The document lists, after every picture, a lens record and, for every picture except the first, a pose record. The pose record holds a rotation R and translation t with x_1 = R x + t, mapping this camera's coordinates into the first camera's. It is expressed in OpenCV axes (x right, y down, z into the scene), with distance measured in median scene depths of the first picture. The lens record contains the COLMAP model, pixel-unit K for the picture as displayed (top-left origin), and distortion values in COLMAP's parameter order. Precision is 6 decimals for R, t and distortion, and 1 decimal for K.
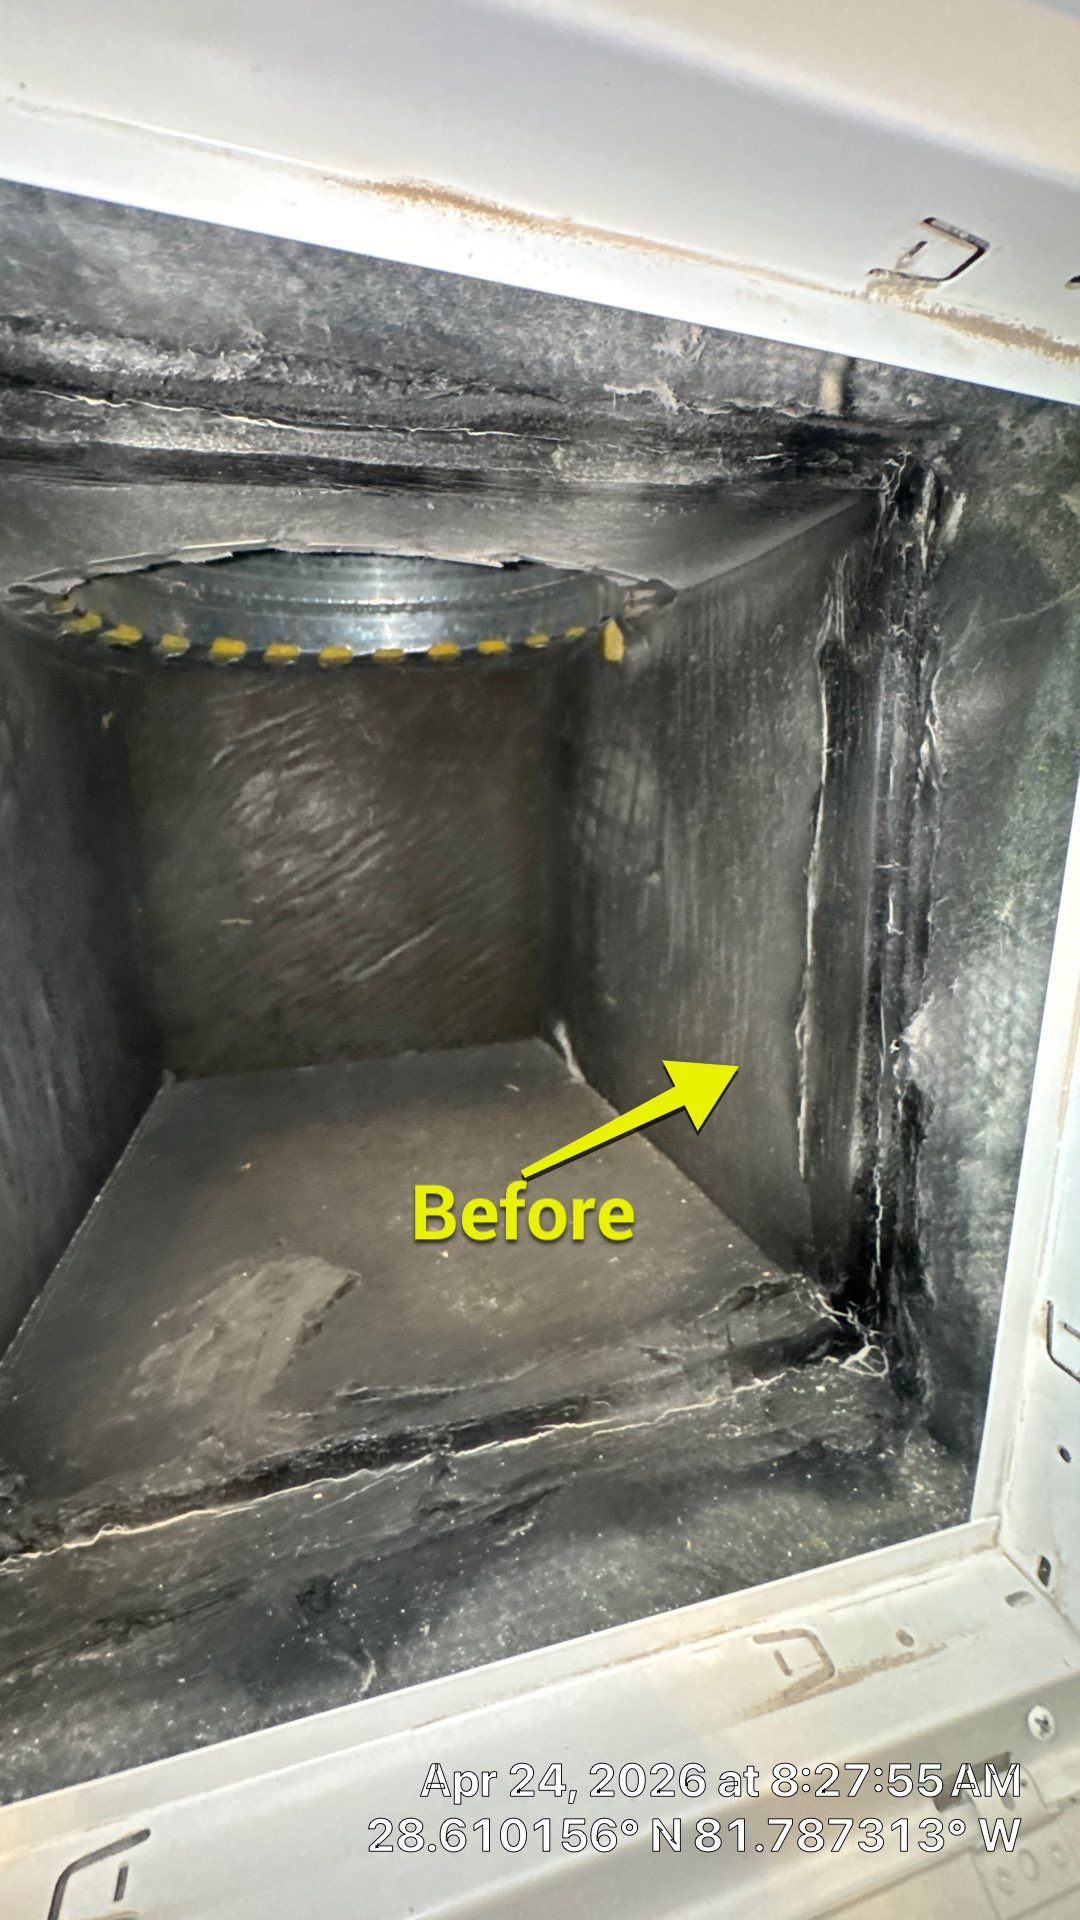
lens RADIAL K [[770.8, 0, 540.7], [0, 770.8, 957.4], [0, 0, 1]] dist [-0.003974, 0.000008]
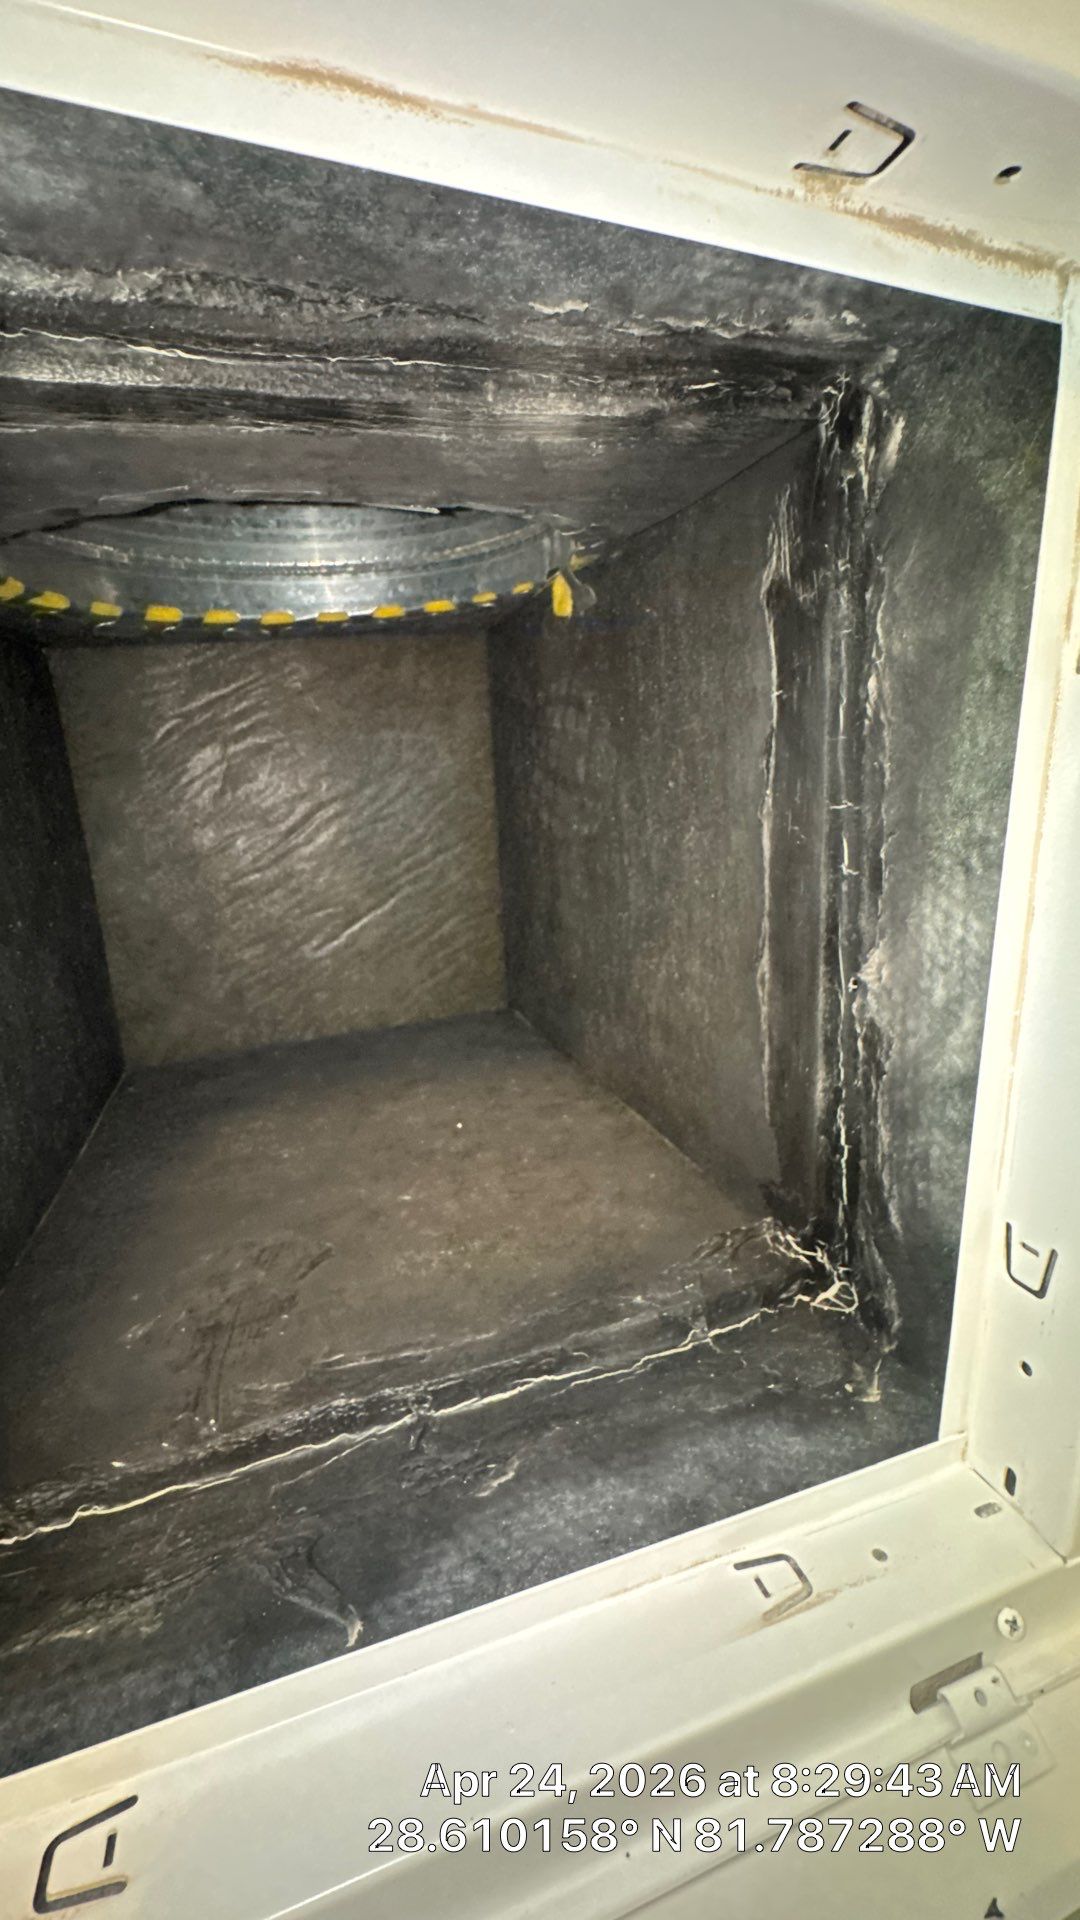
lens RADIAL K [[771.1, 0, 538.8], [0, 771.1, 956.9], [0, 0, 1]] dist [-0.004447, -0.000217]
pose [[0.998235, -0.046413, 0.037053, 0.014918], [0.045202, 0.998437, 0.032866, 0.027174], [-0.038521, -0.031133, 0.998773, 0.012580]]
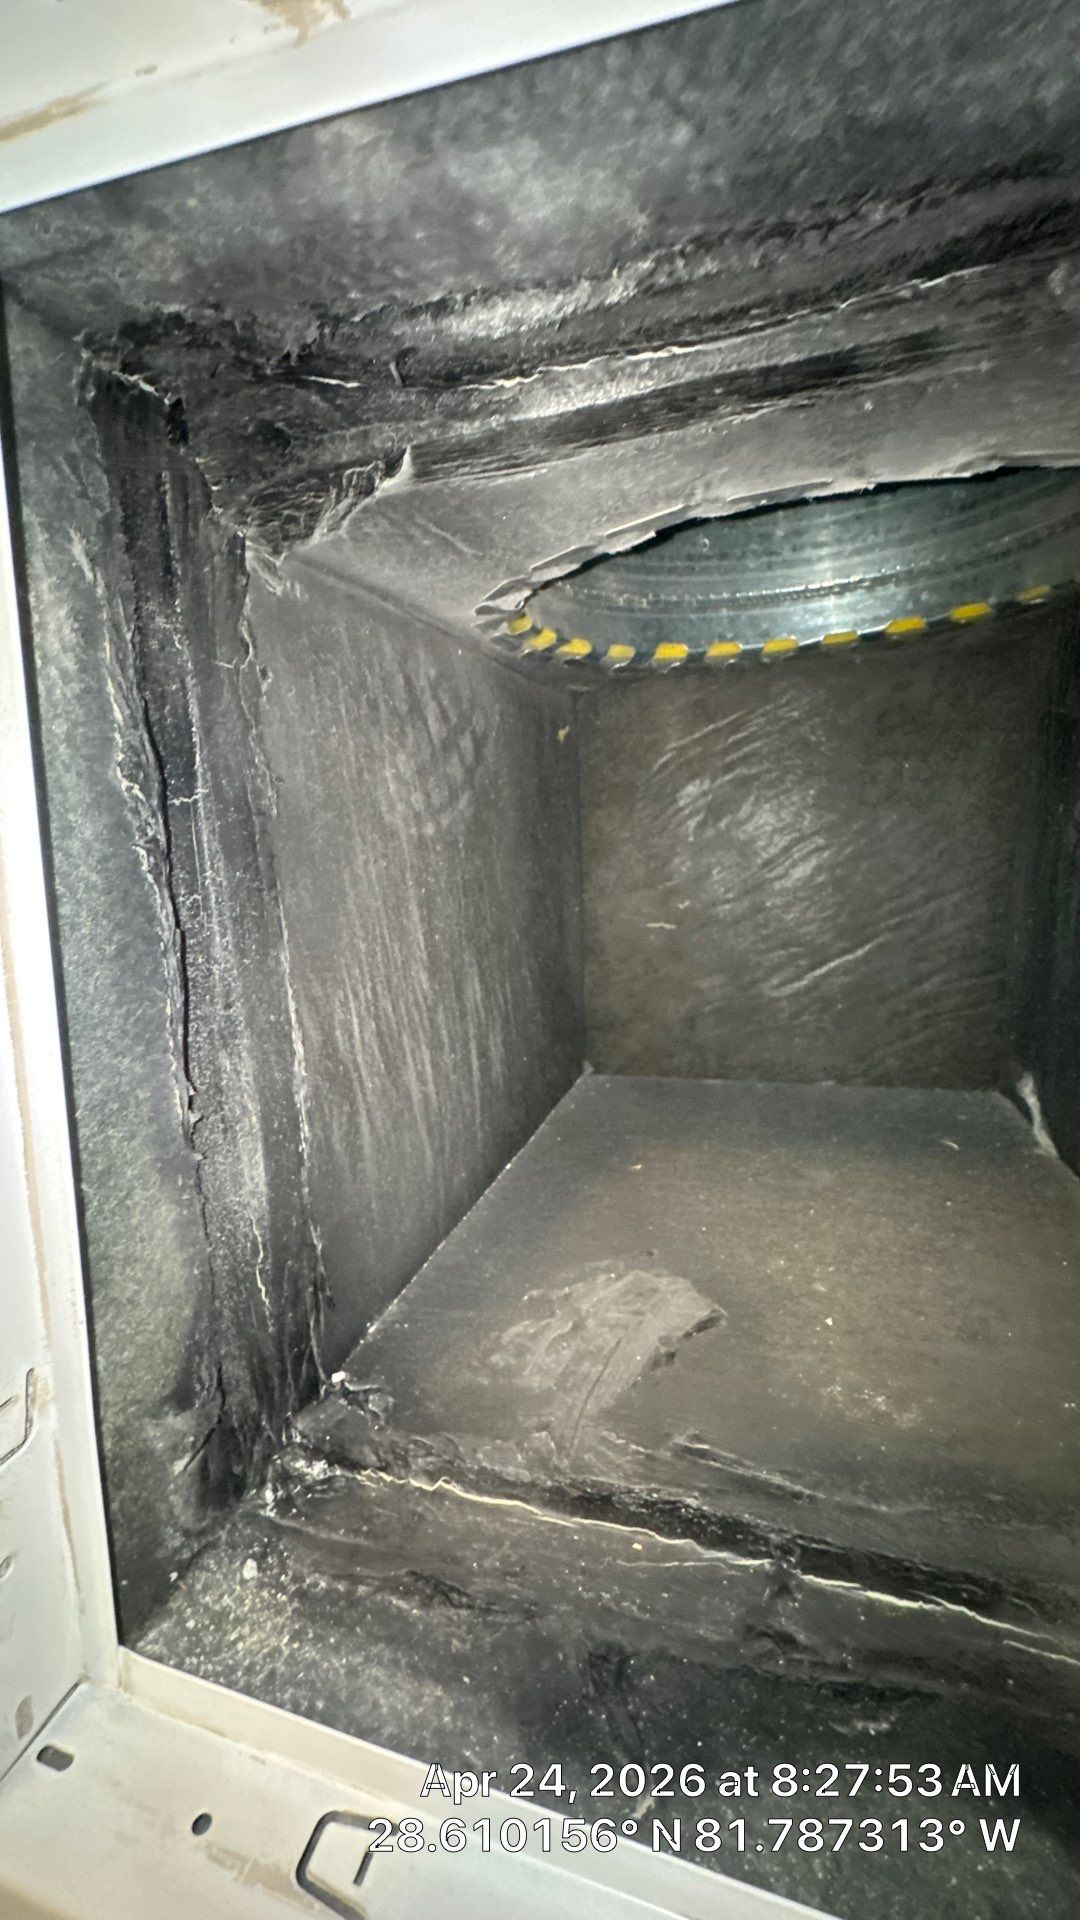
lens RADIAL K [[770.8, 0, 540.7], [0, 770.8, 957.4], [0, 0, 1]] dist [-0.003974, 0.000008]
pose [[0.841847, 0.076505, -0.534267, 0.041646], [-0.091590, 0.995795, -0.001725, 0.026774], [0.531889, 0.050386, 0.845314, 0.143639]]
